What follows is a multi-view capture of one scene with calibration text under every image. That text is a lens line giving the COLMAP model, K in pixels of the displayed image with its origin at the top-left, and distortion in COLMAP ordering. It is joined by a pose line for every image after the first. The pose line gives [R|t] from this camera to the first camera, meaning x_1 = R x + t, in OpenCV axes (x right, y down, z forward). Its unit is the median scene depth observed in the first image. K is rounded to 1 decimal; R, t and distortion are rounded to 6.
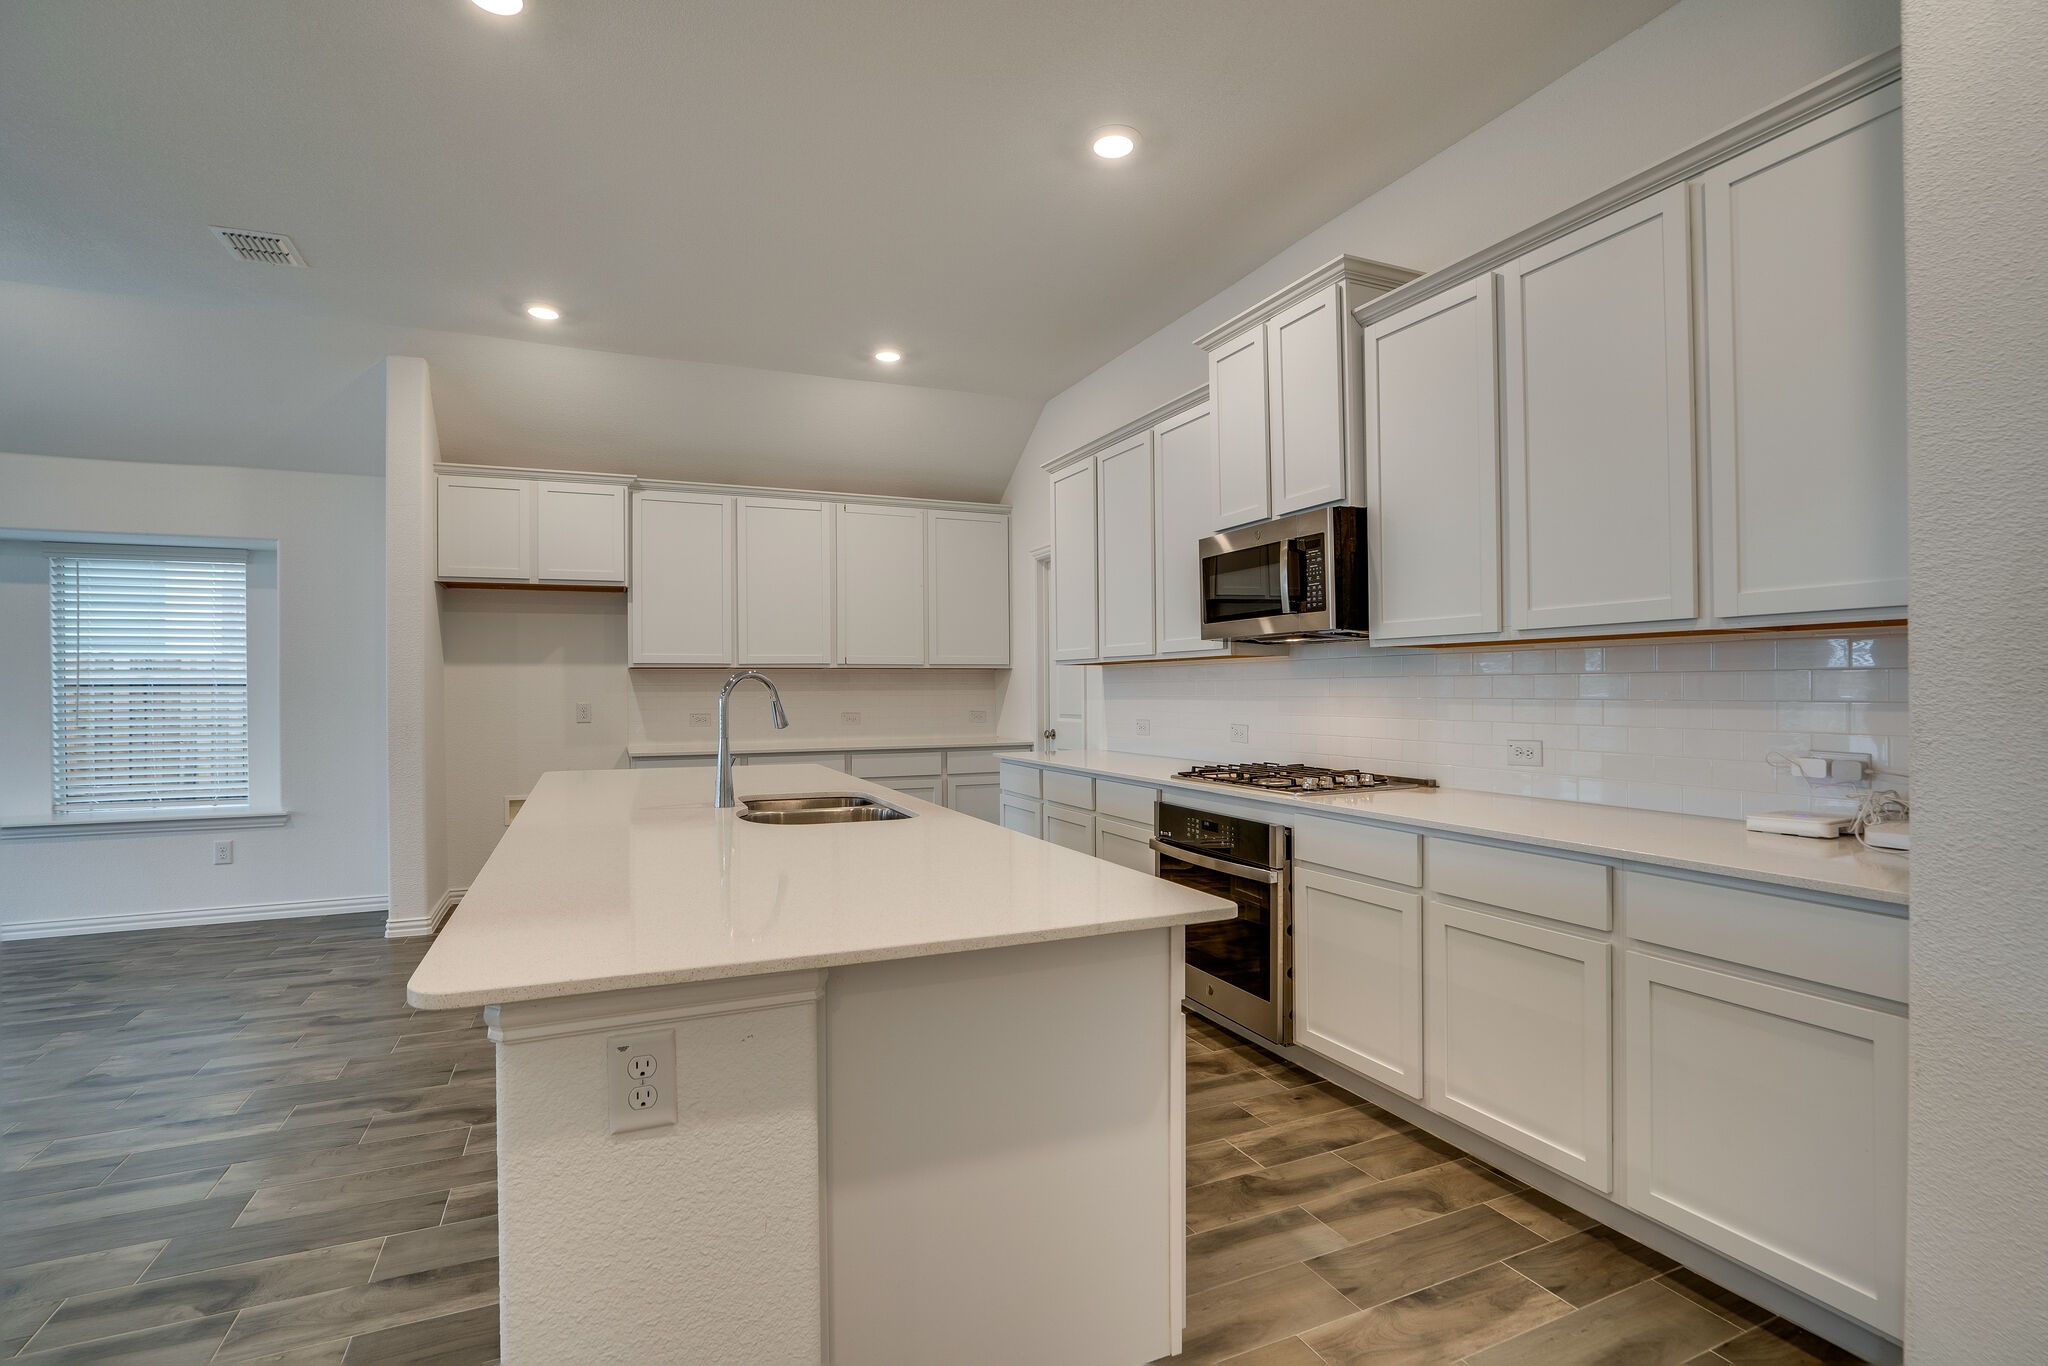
lens RADIAL K [[962.9, 0, 1029.4], [0, 962.9, 687.9], [0, 0, 1]] dist [-0.047748, 0.016845]
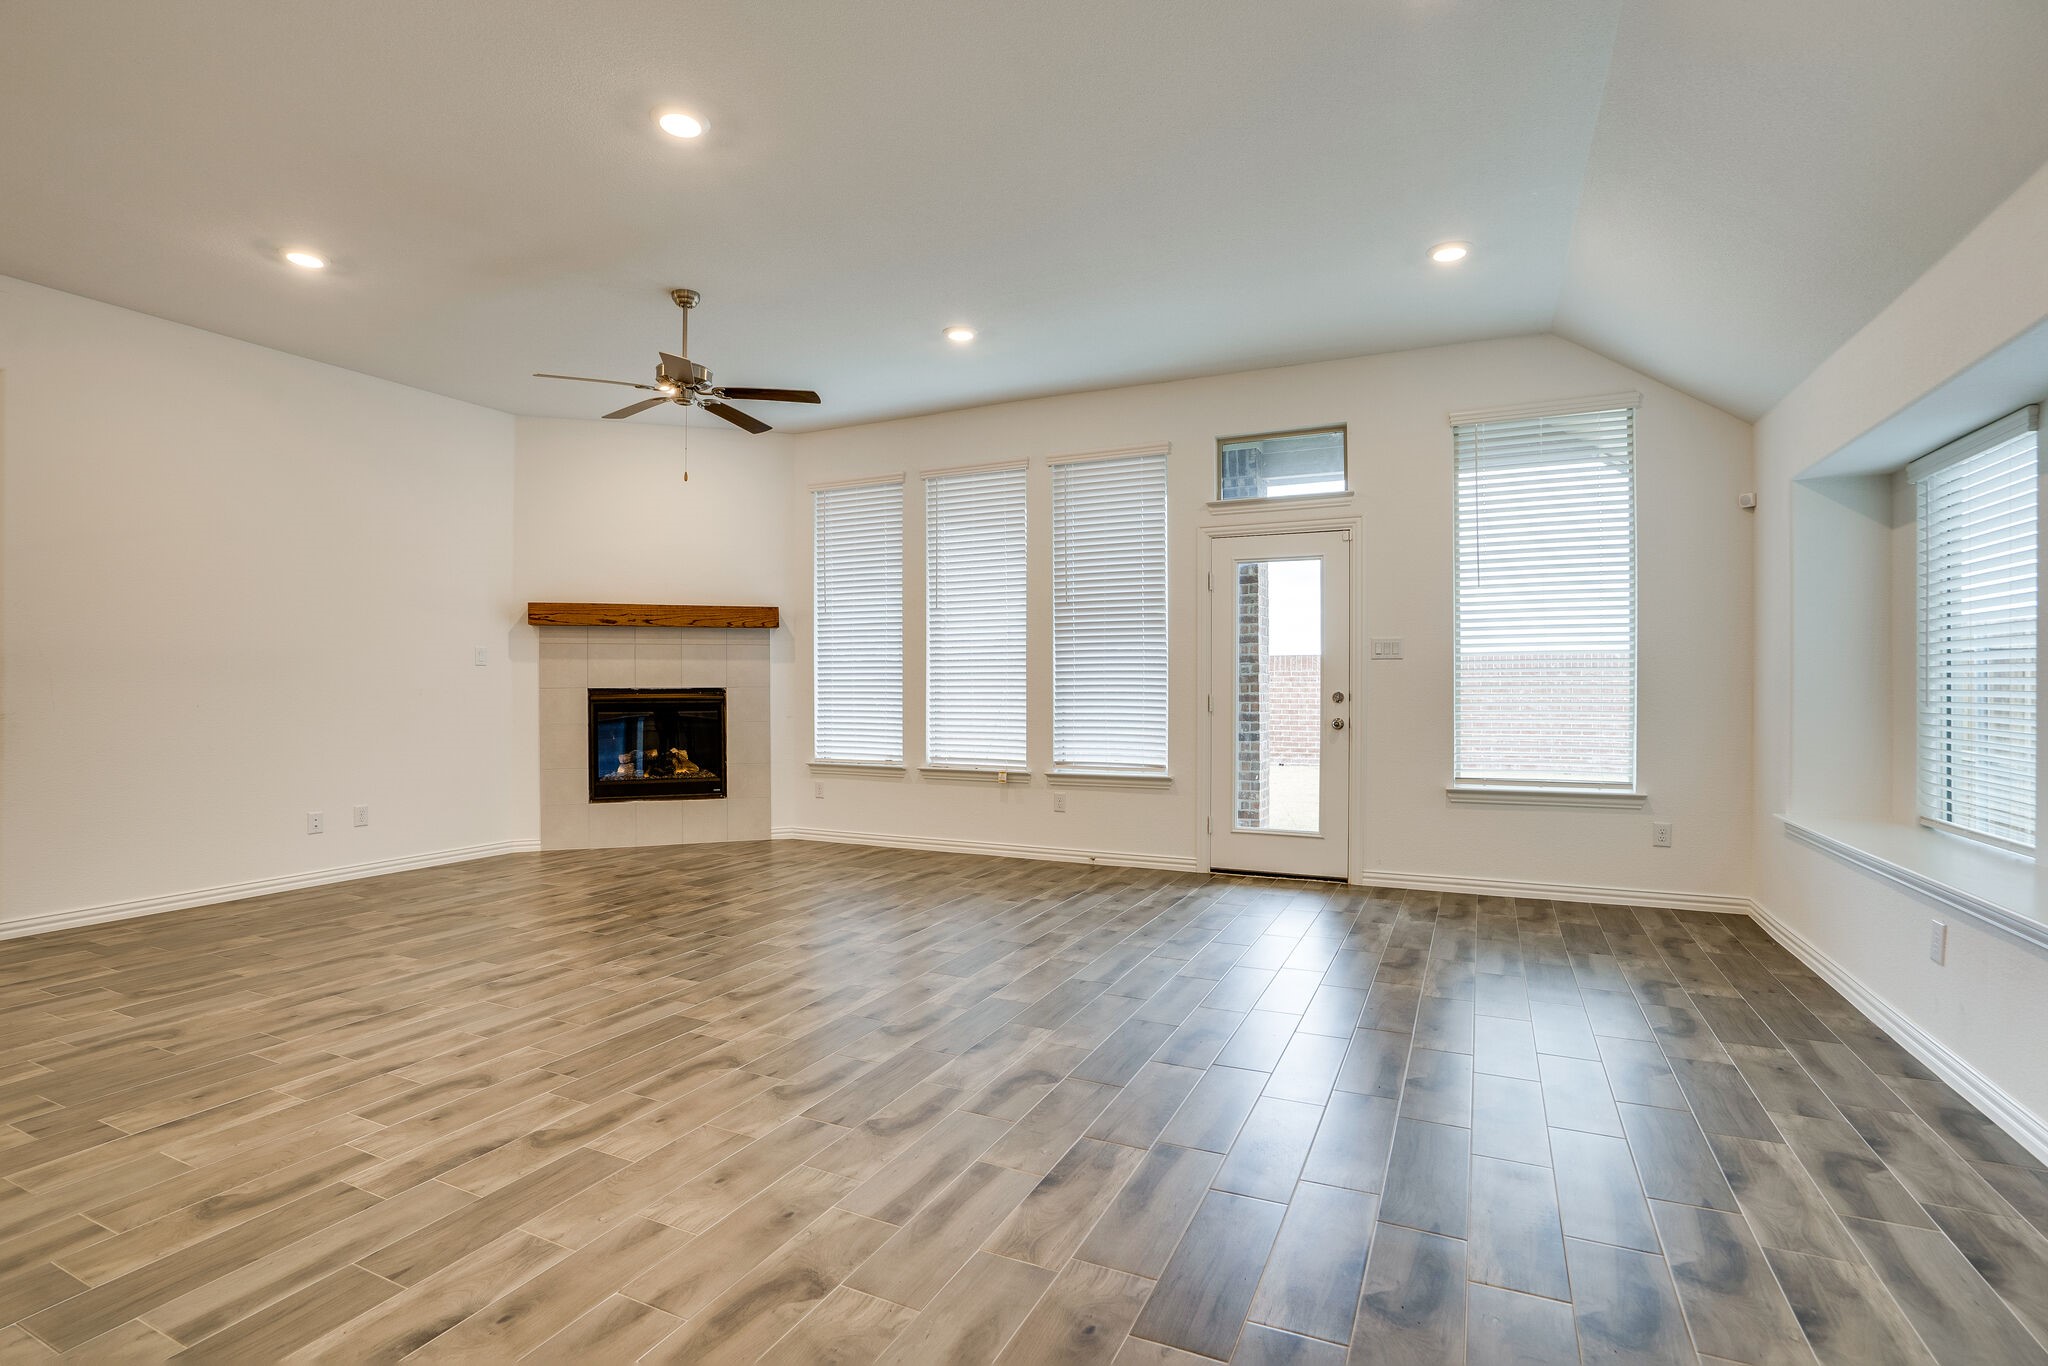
lens RADIAL K [[962.9, 0, 1034.9], [0, 962.9, 679.4], [0, 0, 1]] dist [-0.047748, 0.016845]
pose [[-0.760965, 0.005630, -0.648769, -0.598405], [0.009215, 0.999955, -0.002131, 0.025372], [0.648728, -0.007600, -0.760983, 1.286607]]
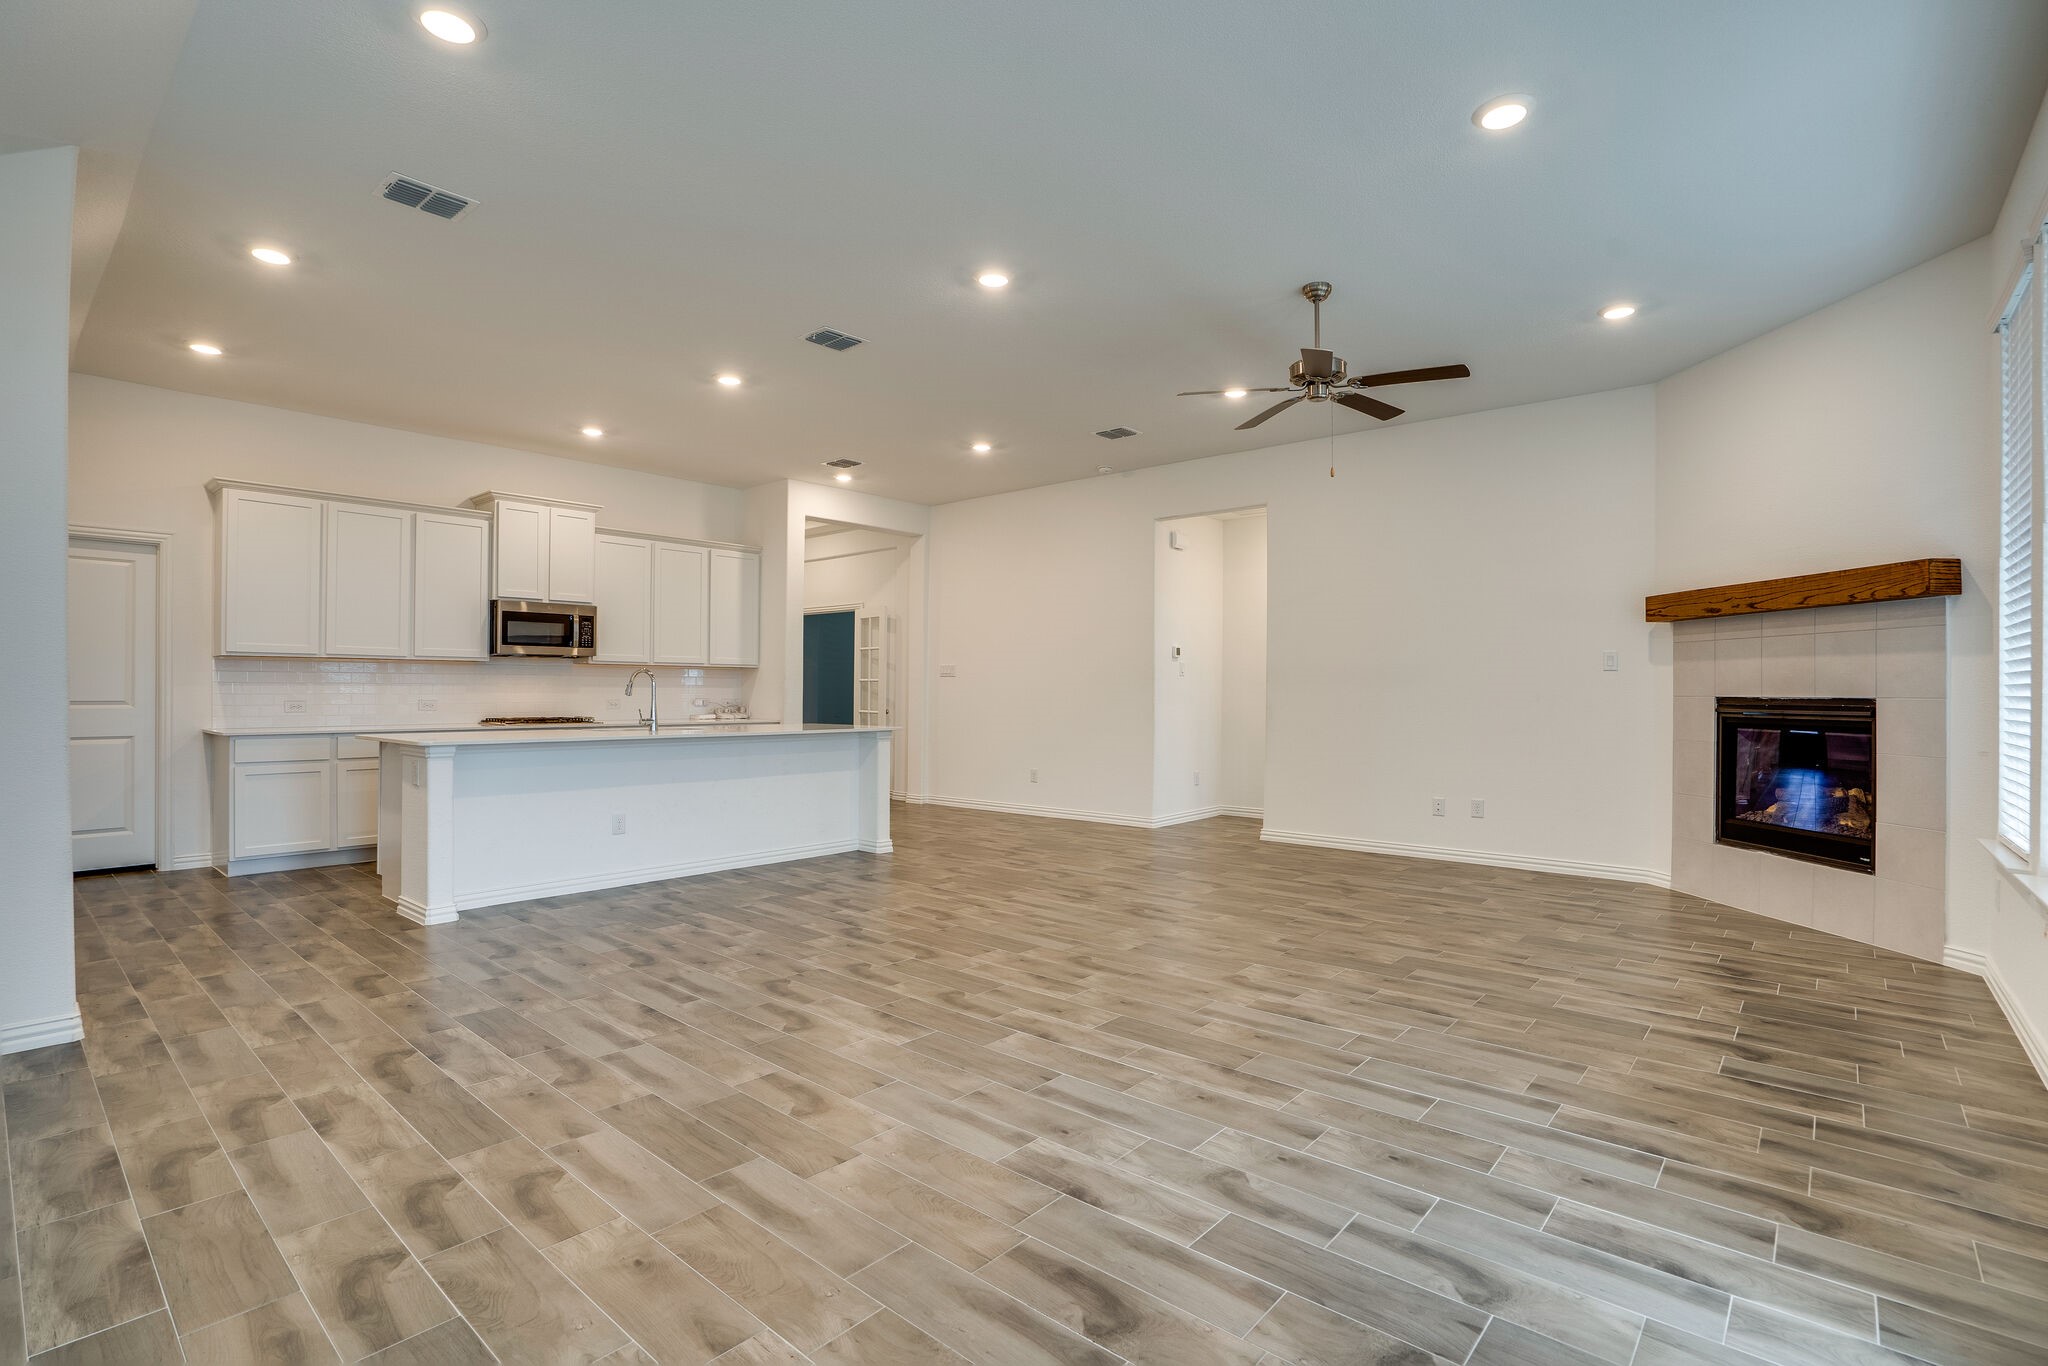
lens RADIAL K [[955.8, 0, 1001.7], [0, 955.8, 689.8], [0, 0, 1]] dist [-0.031858, 0.013757]
pose [[-0.407317, 0.003326, 0.913281, -2.014668], [-0.002636, 0.999985, -0.004817, 0.029532], [-0.913283, -0.004370, -0.407302, 0.890344]]
